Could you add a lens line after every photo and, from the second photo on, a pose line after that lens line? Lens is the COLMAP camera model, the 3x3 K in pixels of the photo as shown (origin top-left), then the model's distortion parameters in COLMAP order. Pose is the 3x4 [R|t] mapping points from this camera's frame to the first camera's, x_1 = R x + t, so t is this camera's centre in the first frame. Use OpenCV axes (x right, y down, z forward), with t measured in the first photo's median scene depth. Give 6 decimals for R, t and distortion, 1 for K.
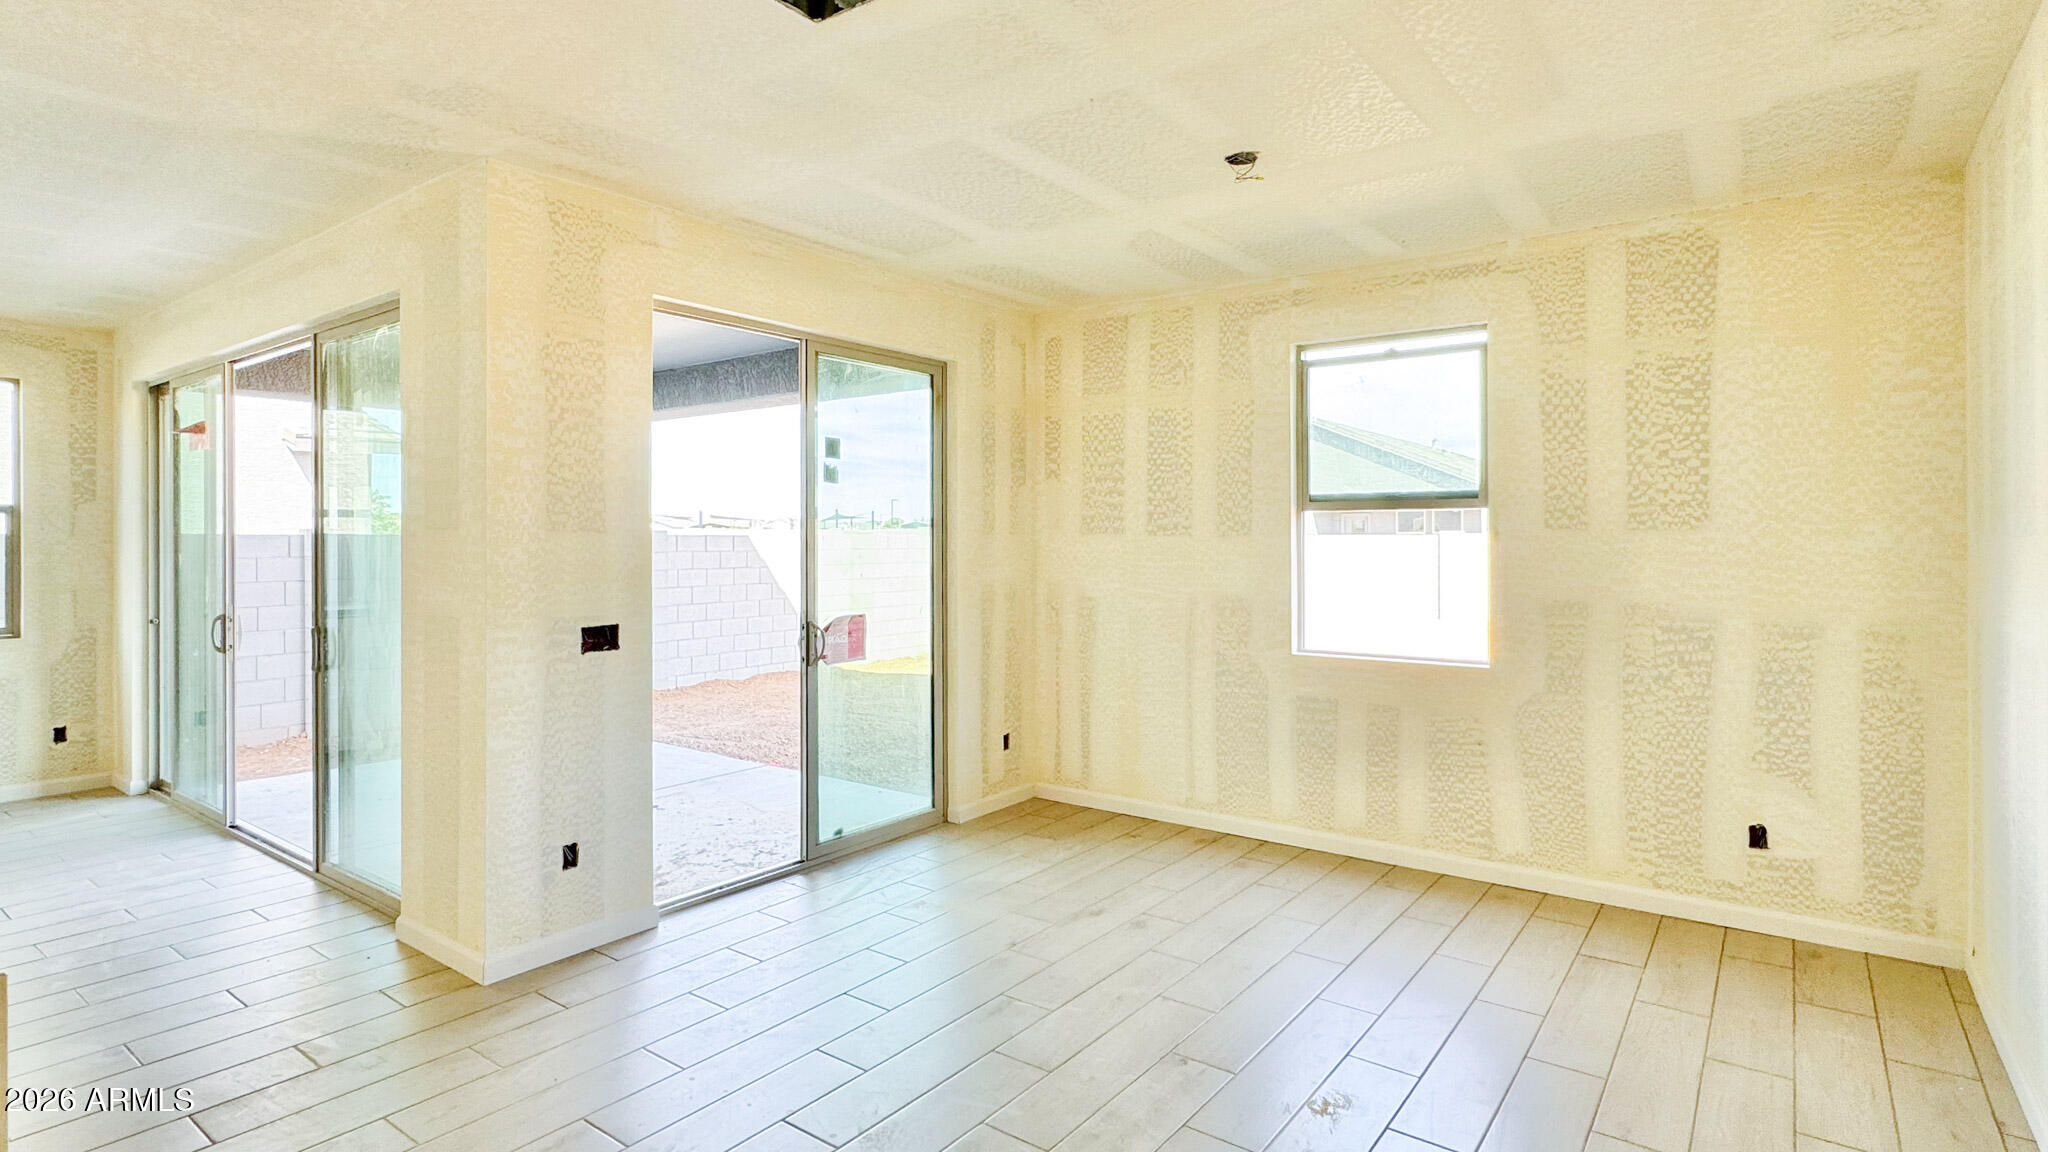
lens RADIAL K [[1025.6, 0, 1023.1], [0, 1025.6, 536.6], [0, 0, 1]] dist [-0.000983, 0.000431]
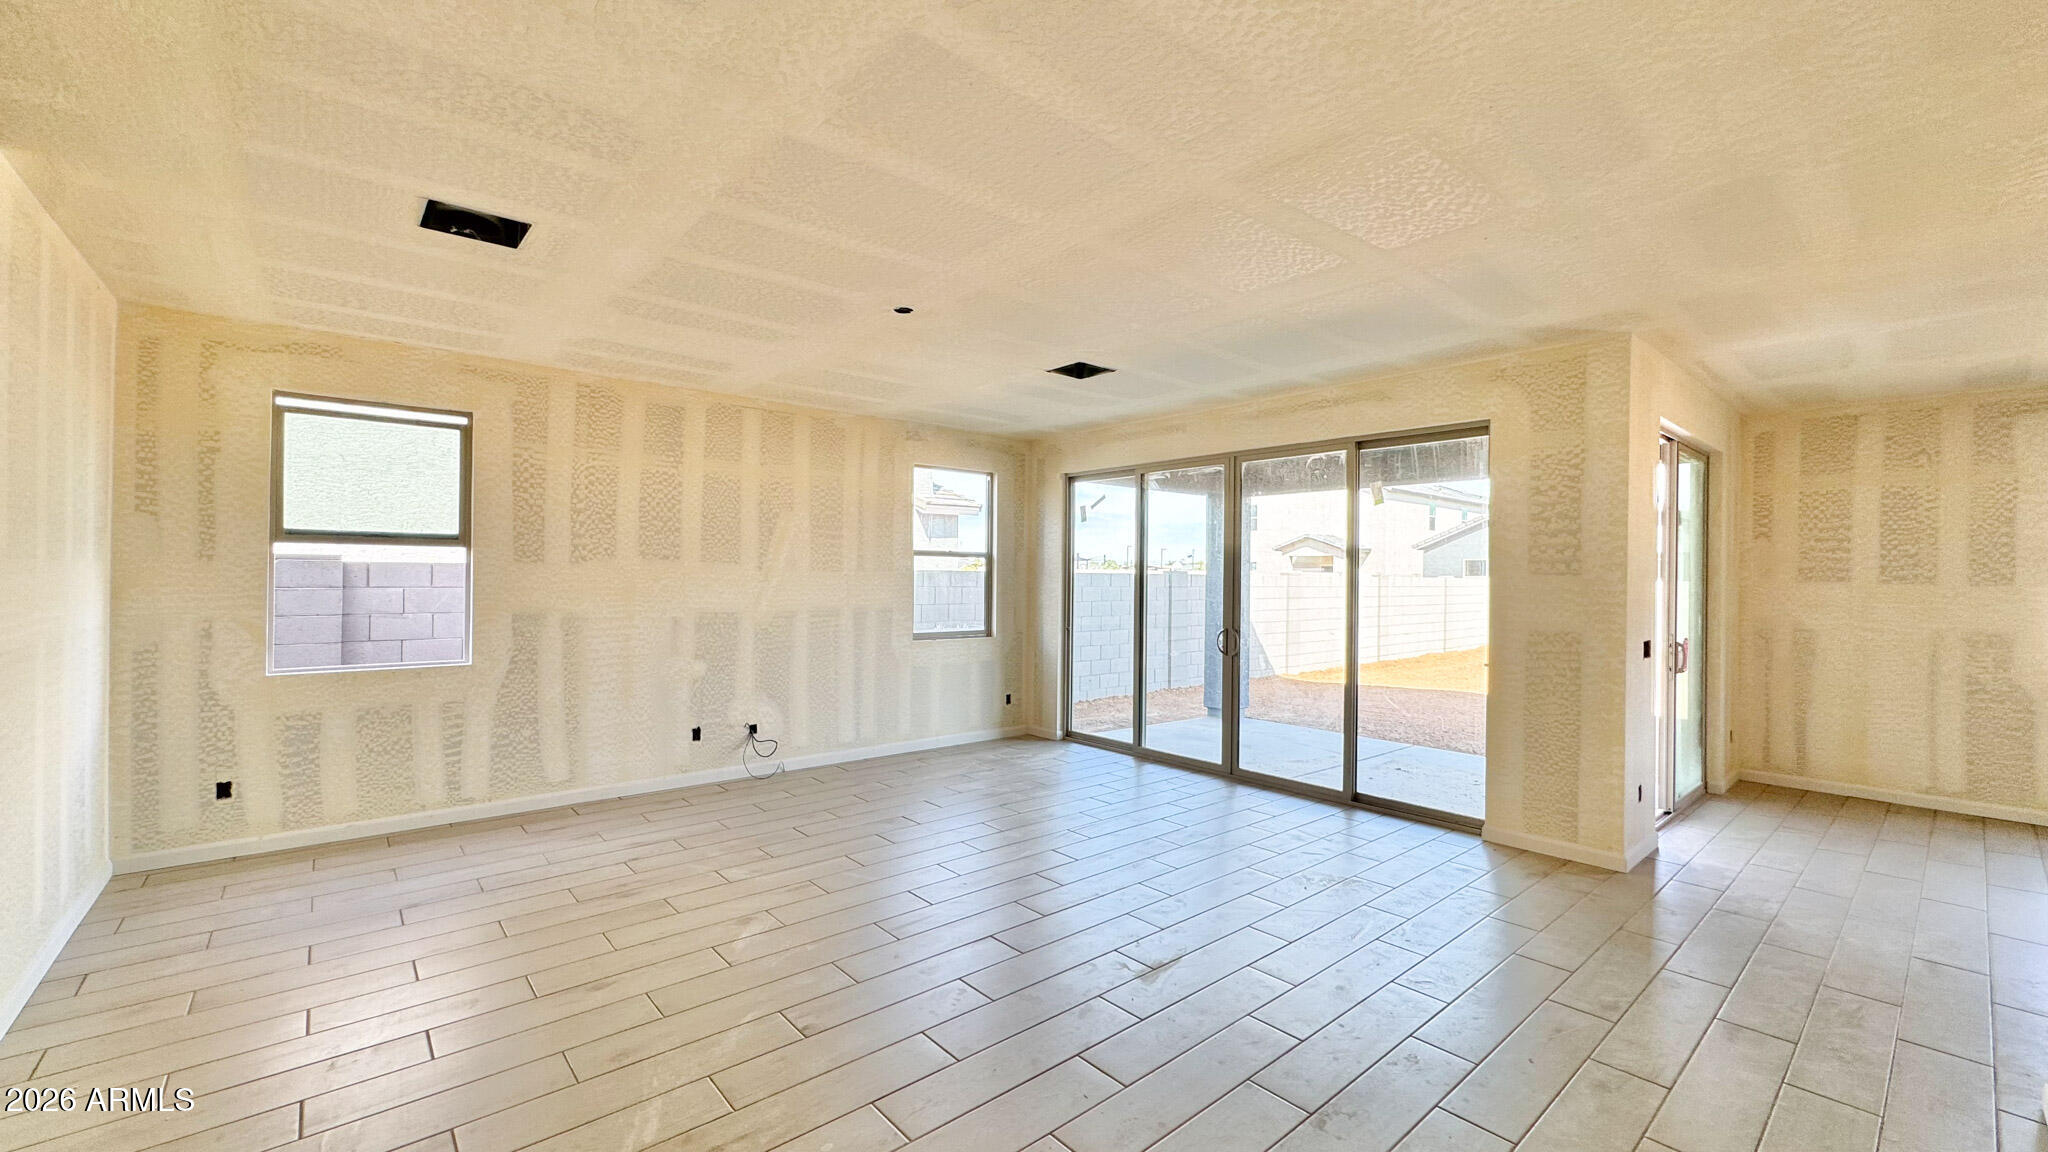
lens RADIAL K [[821.1, 0, 1021.6], [0, 821.1, 573.5], [0, 0, 1]] dist [-0.003800, 0.000586]
pose [[0.977347, 0.013044, -0.211241, -0.741214], [-0.013184, 0.999913, 0.000745, -0.000183], [0.211232, 0.002057, 0.977434, -0.250777]]
